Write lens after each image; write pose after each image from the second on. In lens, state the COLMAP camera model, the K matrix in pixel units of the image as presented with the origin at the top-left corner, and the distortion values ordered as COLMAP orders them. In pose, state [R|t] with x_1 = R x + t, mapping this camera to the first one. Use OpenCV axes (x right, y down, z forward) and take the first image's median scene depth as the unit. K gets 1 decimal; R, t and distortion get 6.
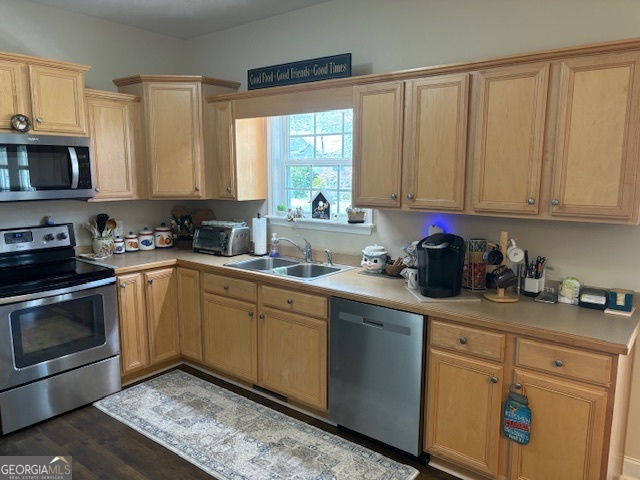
lens RADIAL K [[480.8, 0, 314.6], [0, 480.8, 242.6], [0, 0, 1]] dist [0.044425, -0.045900]
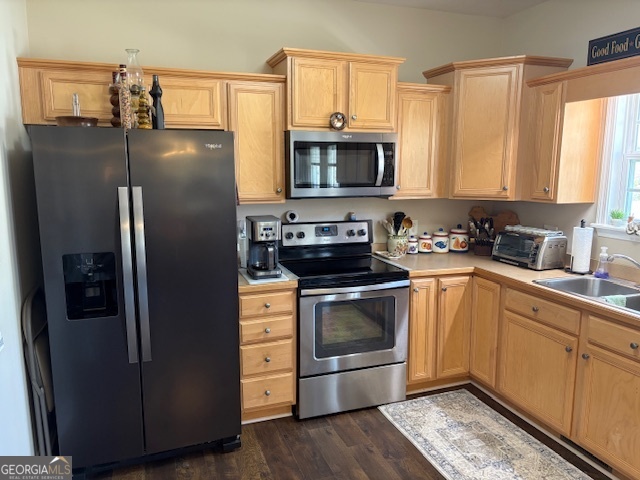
lens RADIAL K [[480.8, 0, 321.0], [0, 480.8, 240.8], [0, 0, 1]] dist [0.044425, -0.045900]
pose [[0.854376, 0.081988, -0.513147, -0.084259], [-0.080049, 0.996454, 0.025928, -0.016070], [0.513453, 0.018924, 0.857909, 0.103889]]
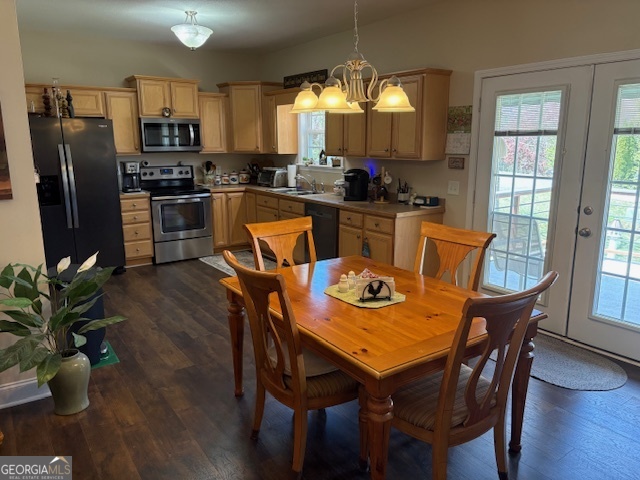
lens RADIAL K [[480.8, 0, 318.5], [0, 480.8, 243.1], [0, 0, 1]] dist [0.044425, -0.045900]
pose [[0.959006, 0.056373, -0.277723, 0.529448], [-0.038973, 0.996939, 0.067784, 0.120814], [0.280694, -0.054181, 0.958267, -0.698497]]
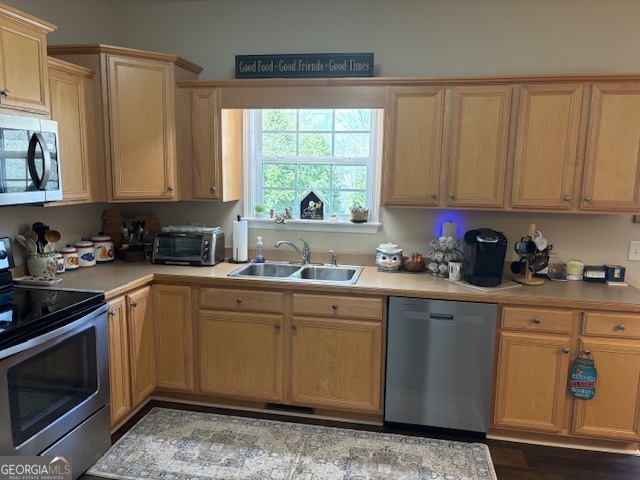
lens RADIAL K [[480.8, 0, 315.4], [0, 480.8, 241.5], [0, 0, 1]] dist [0.044425, -0.045900]
pose [[0.885243, -0.055981, 0.461748, -0.472860], [0.054199, 0.998383, 0.017134, -0.022941], [-0.461960, 0.009859, 0.886846, 0.156426]]
